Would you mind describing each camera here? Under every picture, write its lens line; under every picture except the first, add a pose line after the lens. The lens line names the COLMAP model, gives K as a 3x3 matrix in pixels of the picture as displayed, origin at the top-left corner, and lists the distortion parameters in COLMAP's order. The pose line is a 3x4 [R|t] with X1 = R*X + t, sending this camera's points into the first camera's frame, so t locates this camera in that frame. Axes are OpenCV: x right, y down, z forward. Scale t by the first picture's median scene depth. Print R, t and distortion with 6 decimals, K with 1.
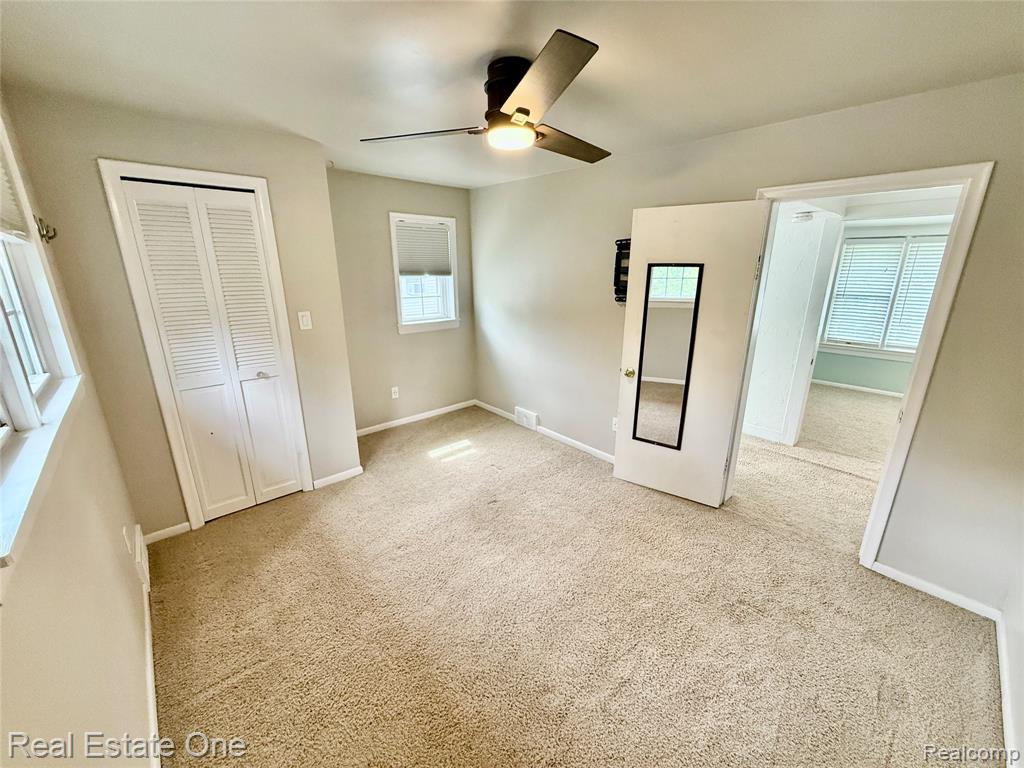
lens RADIAL K [[408.0, 0, 512.0], [0, 408.0, 380.5], [0, 0, 1]] dist [-0.001257, 0.000180]
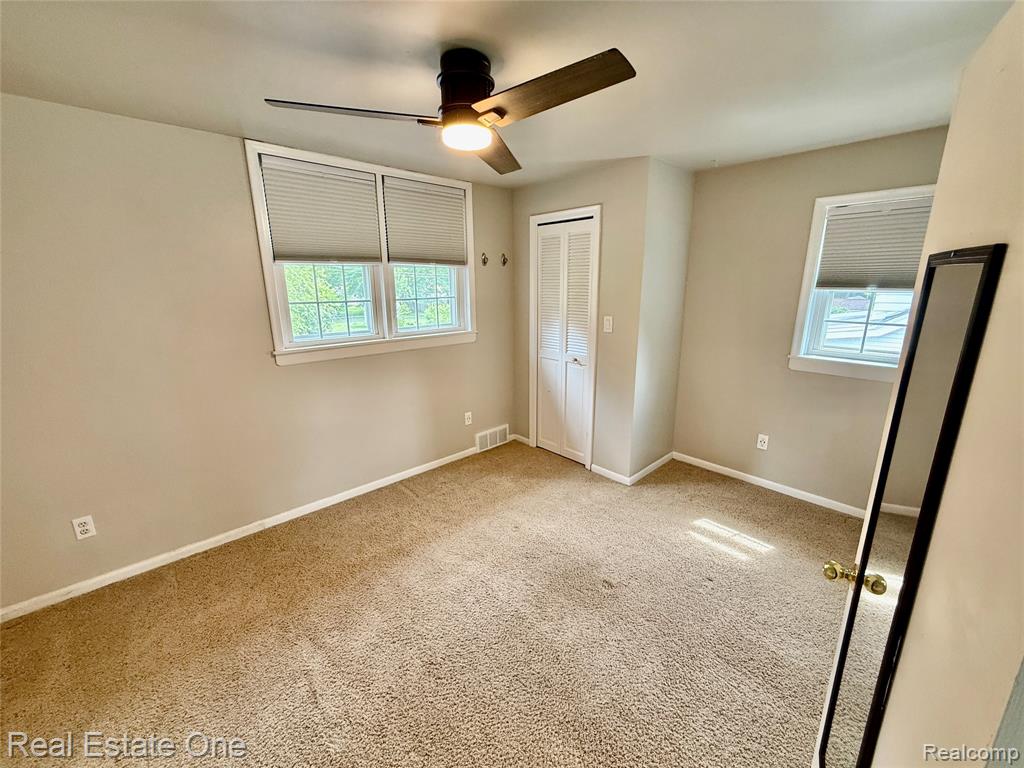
lens RADIAL K [[408.0, 0, 511.9], [0, 408.0, 381.6], [0, 0, 1]] dist [-0.001257, 0.000180]
pose [[0.006534, 0.239938, -0.970766, 0.591863], [-0.263590, 0.936867, 0.229786, -0.179379], [0.964613, 0.254382, 0.069366, 0.675390]]
